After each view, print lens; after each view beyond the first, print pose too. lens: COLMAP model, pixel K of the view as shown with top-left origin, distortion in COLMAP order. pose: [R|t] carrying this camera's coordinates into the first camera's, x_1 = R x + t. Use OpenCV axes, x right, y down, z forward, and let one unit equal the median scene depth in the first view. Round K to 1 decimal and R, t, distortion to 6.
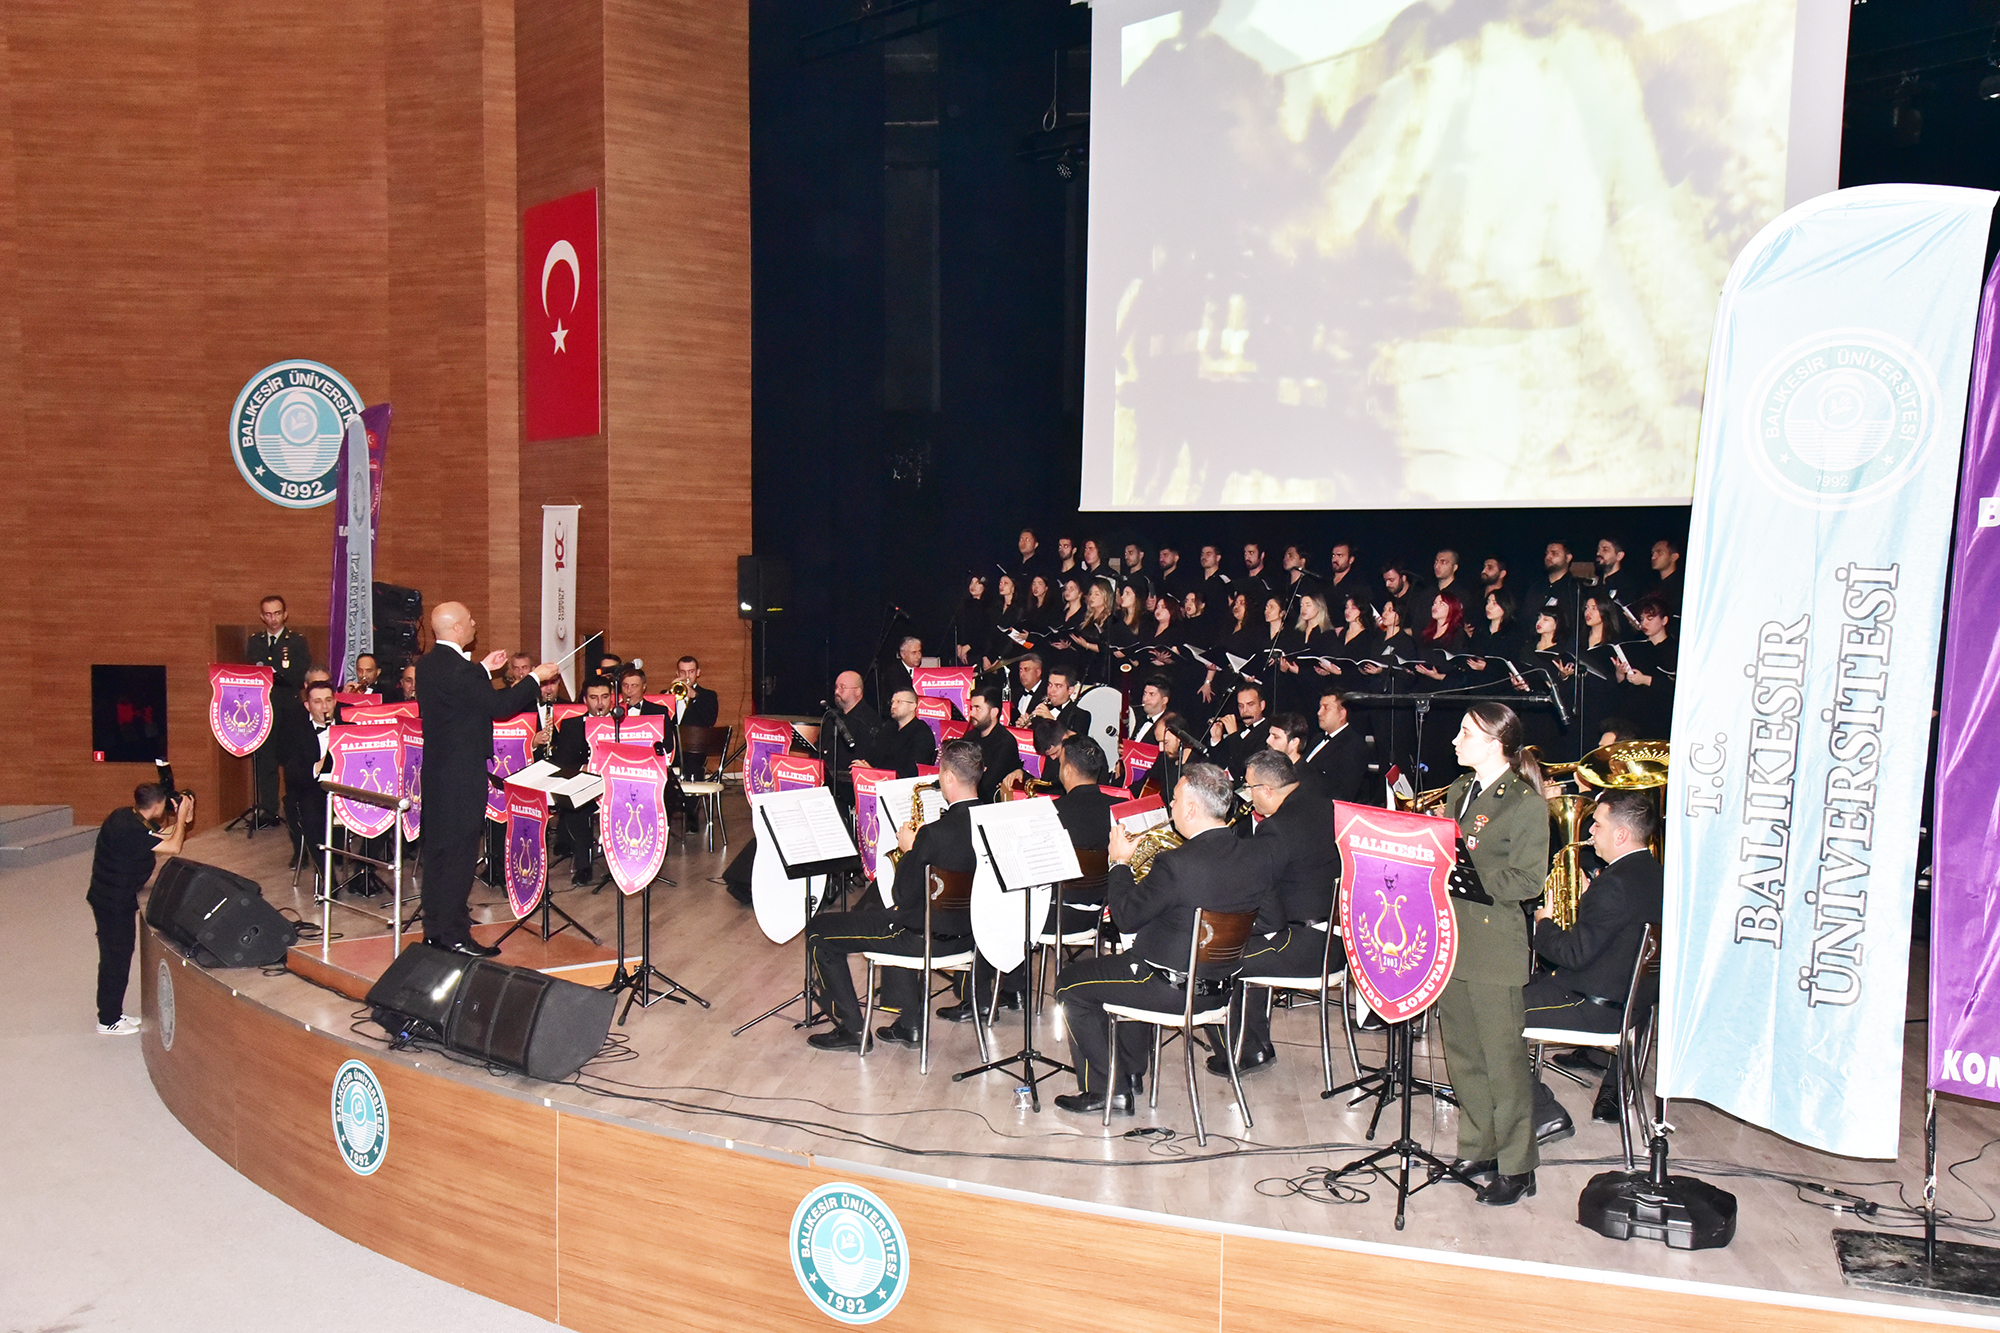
lens RADIAL K [[1999.1, 0, 998.4], [0, 1999.1, 662.6], [0, 0, 1]] dist [0.082719, 0.000000]
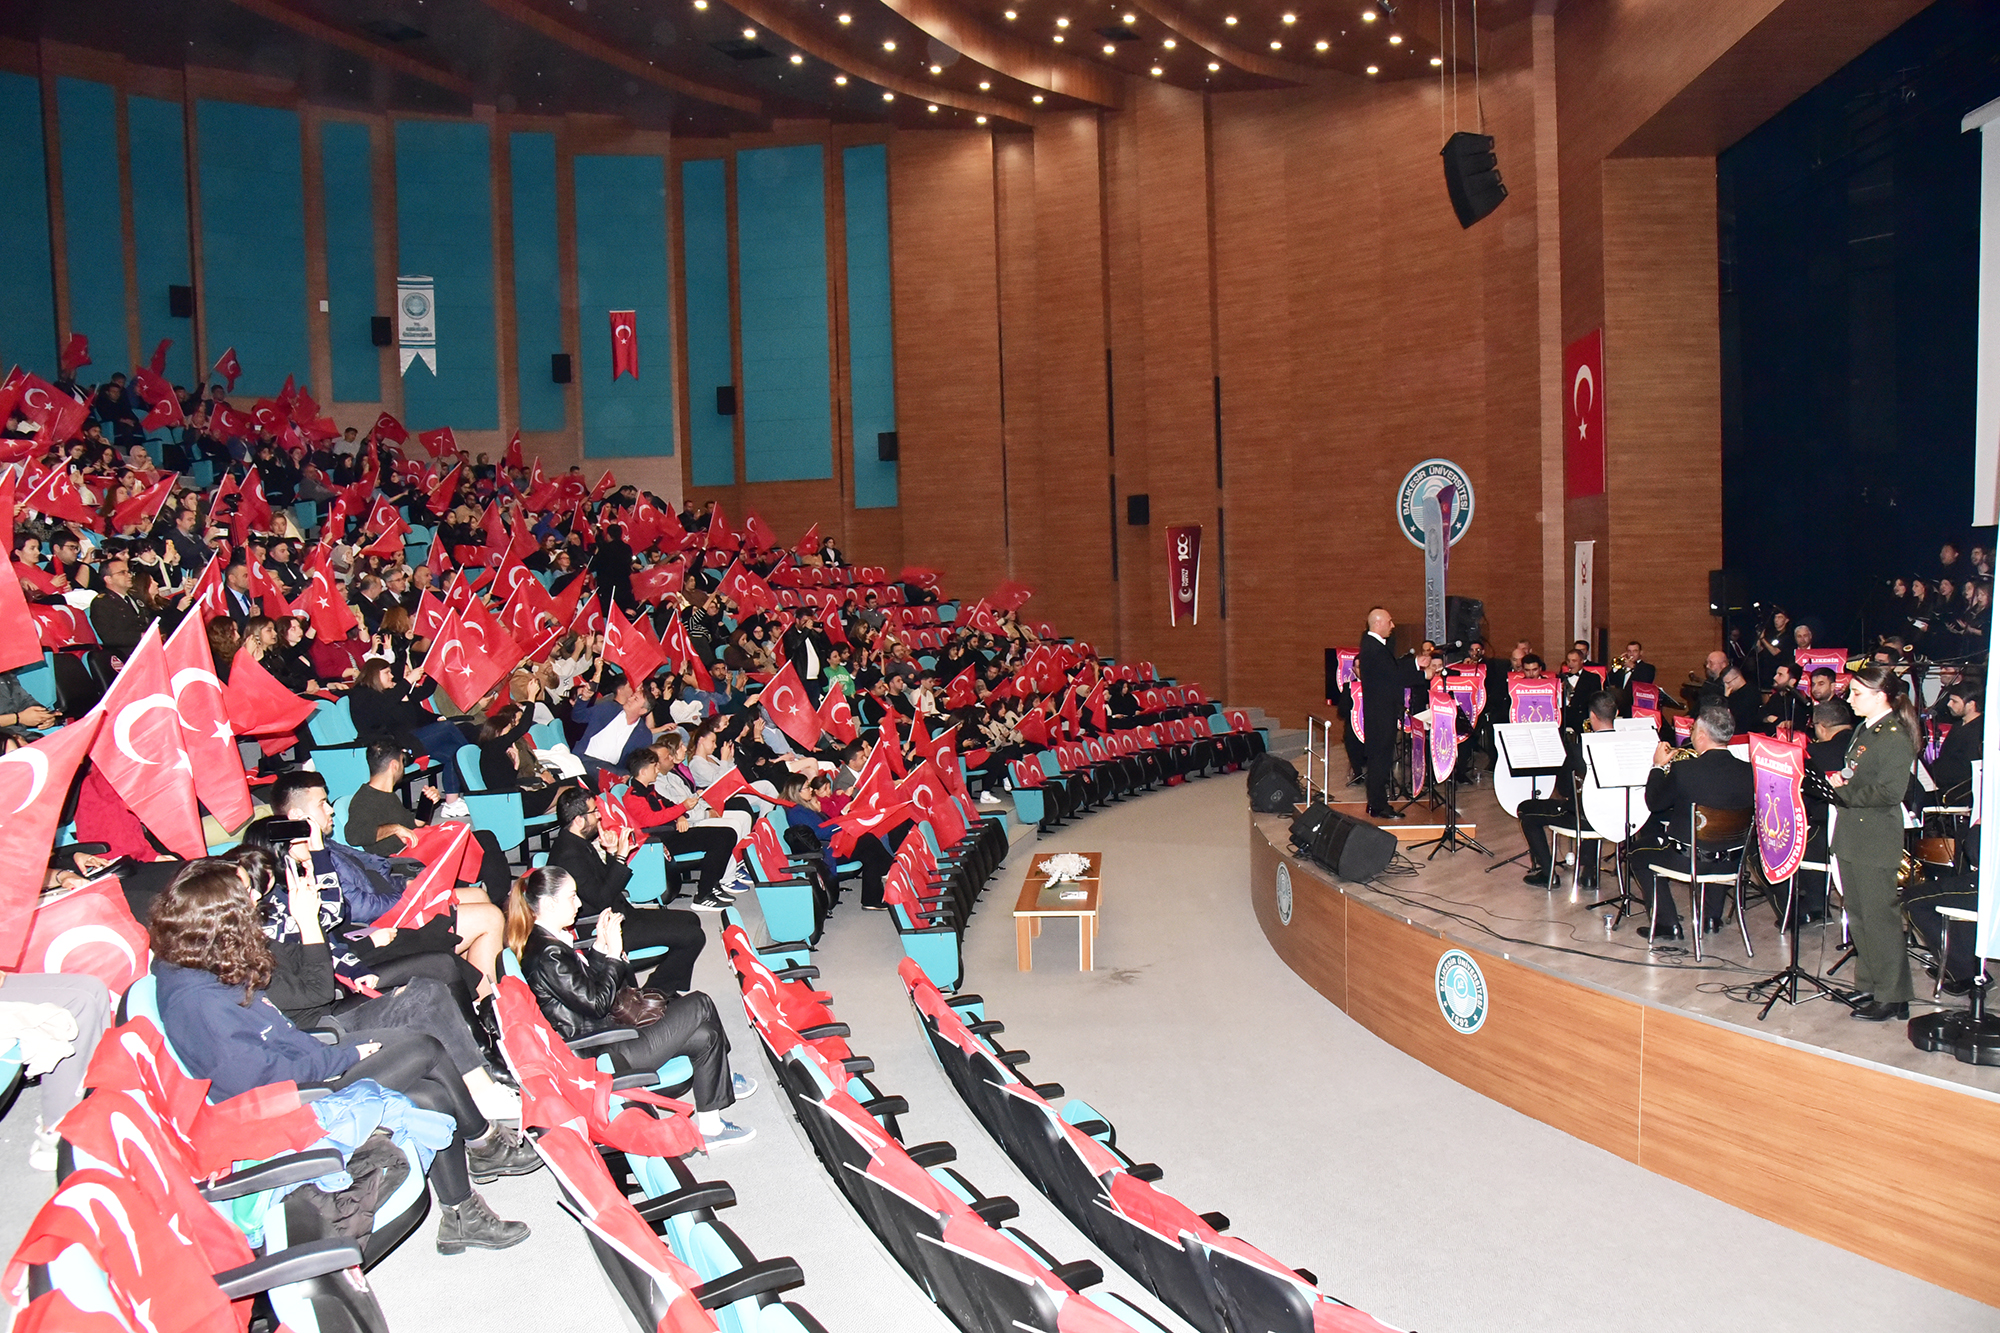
lens RADIAL K [[1394.4, 0, 998.3], [0, 1394.4, 663.6], [0, 0, 1]] dist [-0.090960, 0.006372]
pose [[0.719826, 0.007536, -0.694113, 0.177855], [-0.001819, 0.999958, 0.008970, 0.004391], [0.694152, -0.005194, 0.719810, -0.035538]]
